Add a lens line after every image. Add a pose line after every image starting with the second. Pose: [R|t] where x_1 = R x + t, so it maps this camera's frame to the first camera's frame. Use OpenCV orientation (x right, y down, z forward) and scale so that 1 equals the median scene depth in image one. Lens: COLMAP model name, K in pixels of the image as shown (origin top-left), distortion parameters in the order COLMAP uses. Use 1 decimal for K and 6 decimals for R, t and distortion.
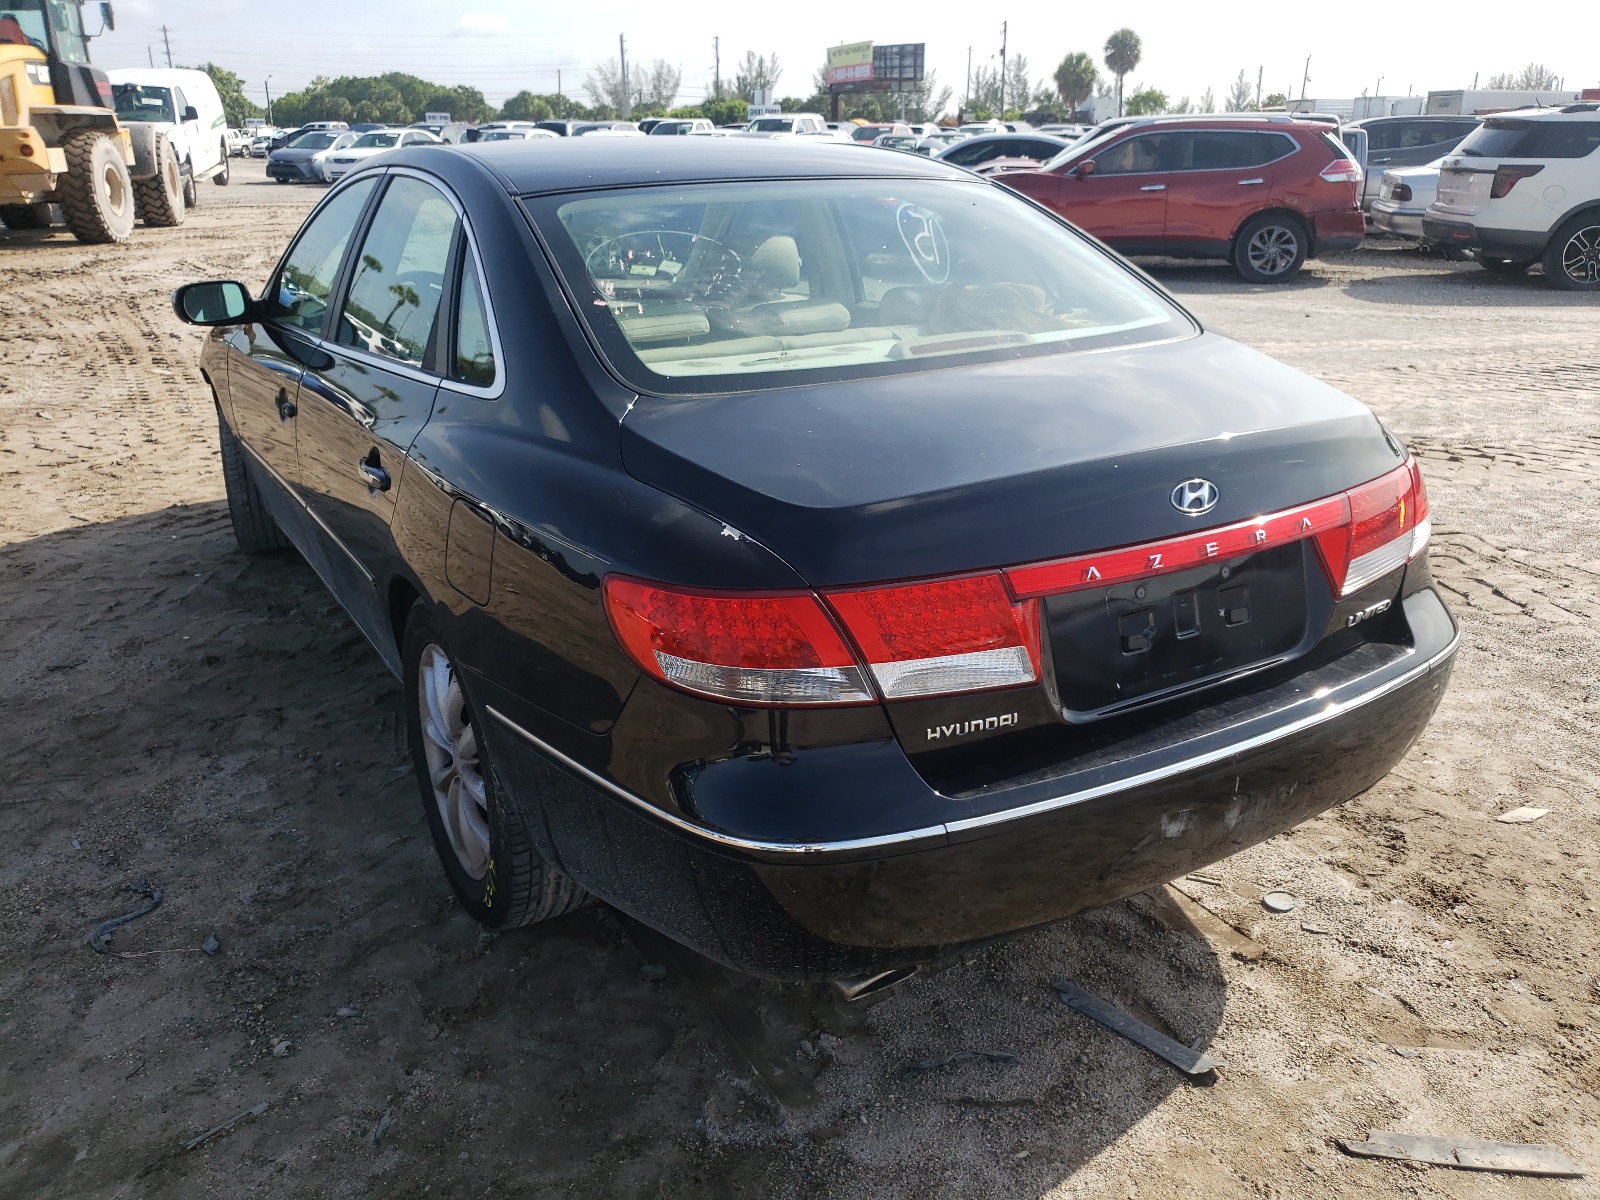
lens RADIAL K [[1220.4, 0, 800.0], [0, 1220.4, 600.0], [0, 0, 1]] dist [-0.002266, -0.002167]
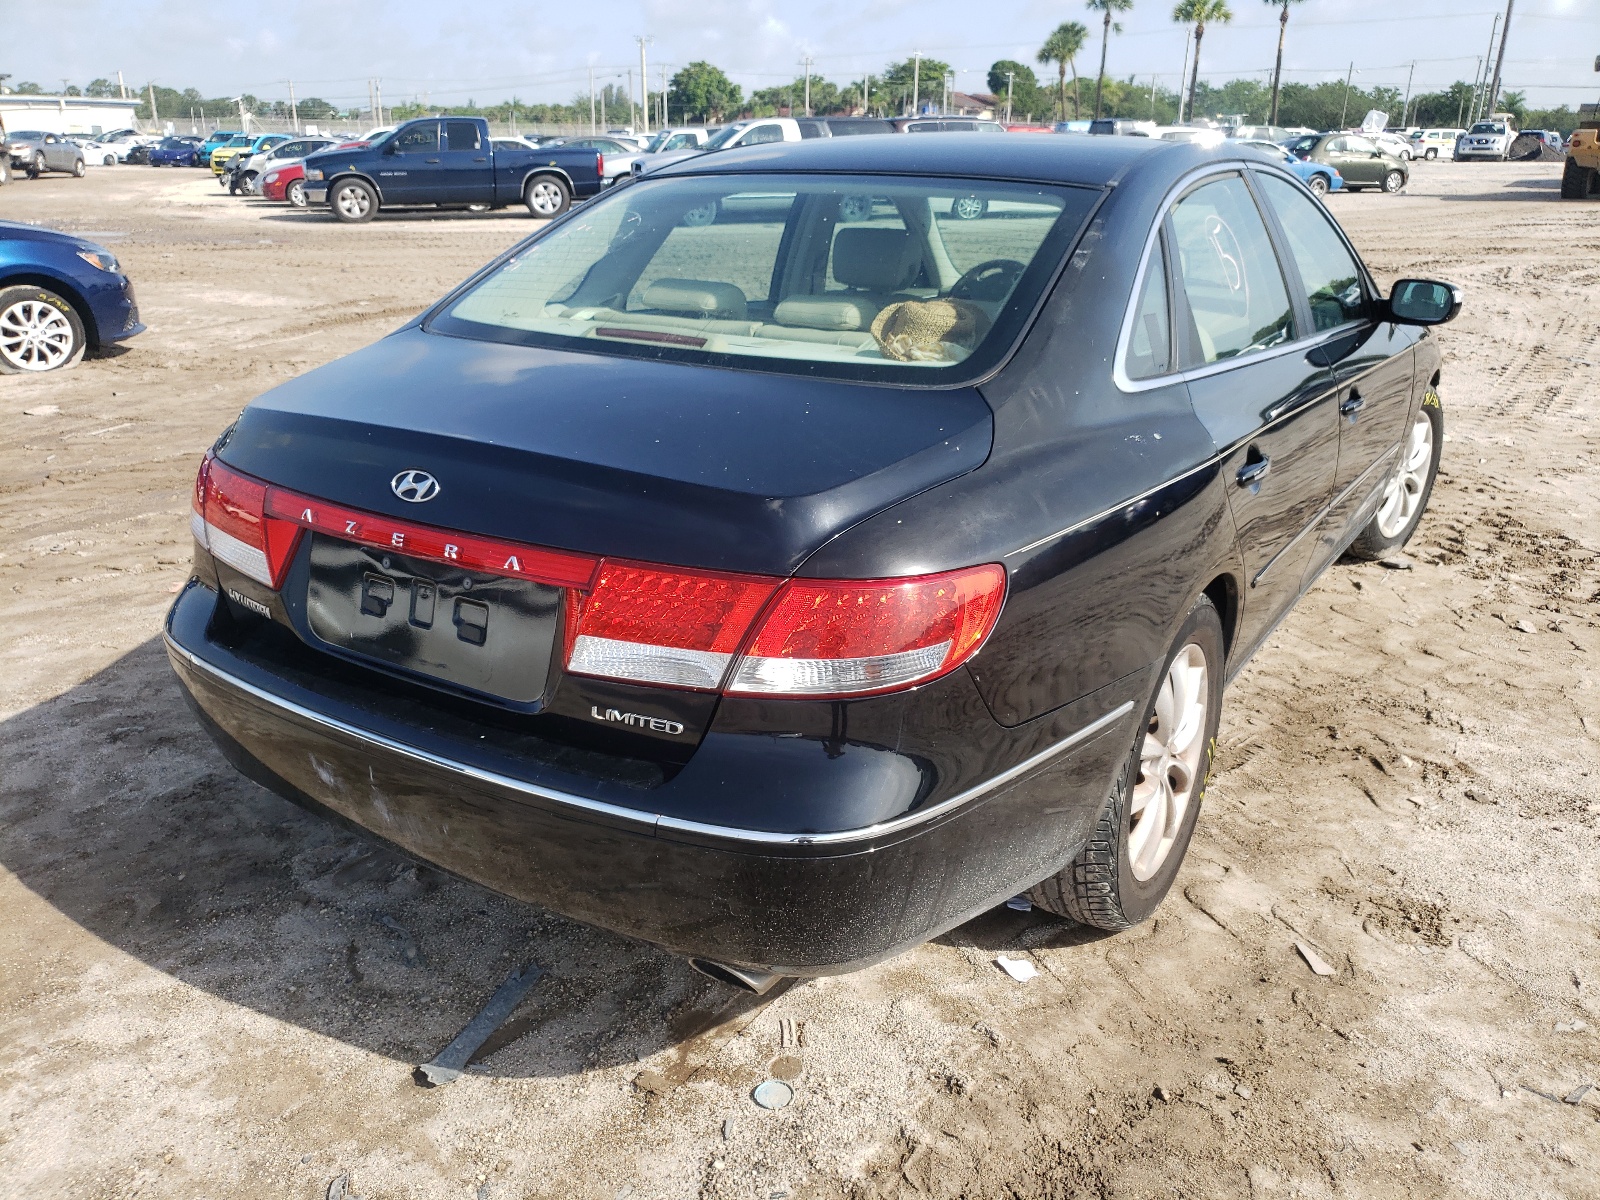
lens RADIAL K [[1249.3, 0, 797.6], [0, 1249.3, 610.9], [0, 0, 1]] dist [0.009572, 0.002601]
pose [[0.437190, 0.314061, -0.842752, 1.217598], [-0.303941, 0.933510, 0.190209, -0.251814], [0.846454, 0.172990, 0.503577, 0.685799]]
